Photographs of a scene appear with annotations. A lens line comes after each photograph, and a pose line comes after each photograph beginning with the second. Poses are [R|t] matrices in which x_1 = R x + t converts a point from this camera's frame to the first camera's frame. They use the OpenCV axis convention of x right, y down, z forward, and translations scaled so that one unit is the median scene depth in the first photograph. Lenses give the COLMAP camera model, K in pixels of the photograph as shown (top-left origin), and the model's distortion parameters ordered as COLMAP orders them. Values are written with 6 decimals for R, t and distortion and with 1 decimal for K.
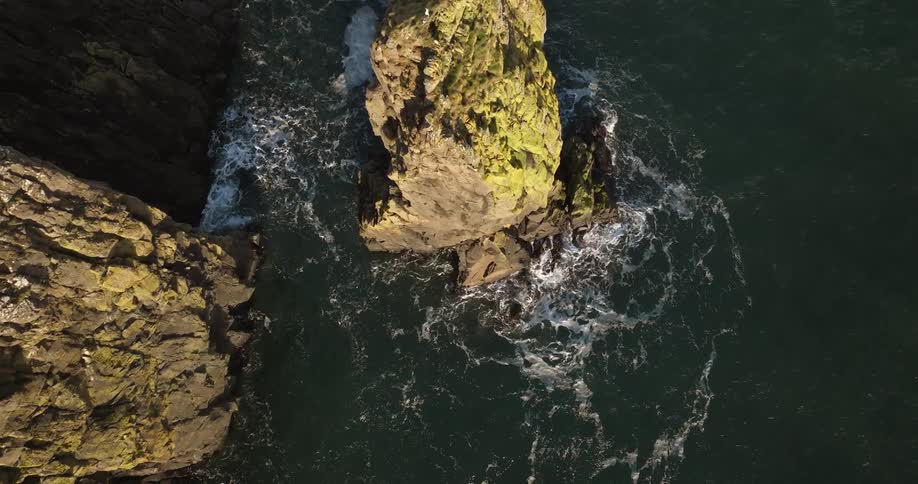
lens RADIAL K [[647.1, 0, 459.0], [0, 647.1, 242.0], [0, 0, 1]] dist [0.005161, 0.003835]
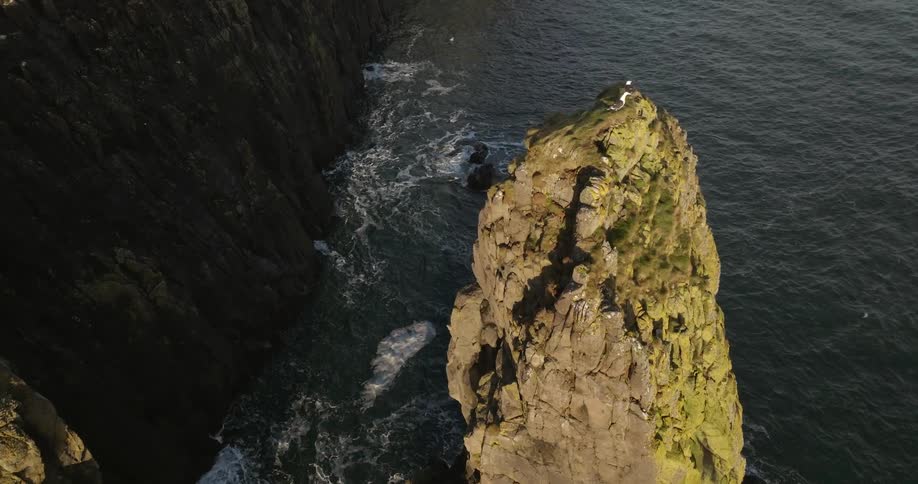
lens RADIAL K [[647.1, 0, 459.0], [0, 647.1, 242.0], [0, 0, 1]] dist [0.005161, 0.003835]
pose [[0.983065, 0.126113, -0.132962, -0.073497], [-0.179460, 0.809437, -0.559112, 0.097340], [0.037113, 0.573504, 0.818361, 0.522429]]
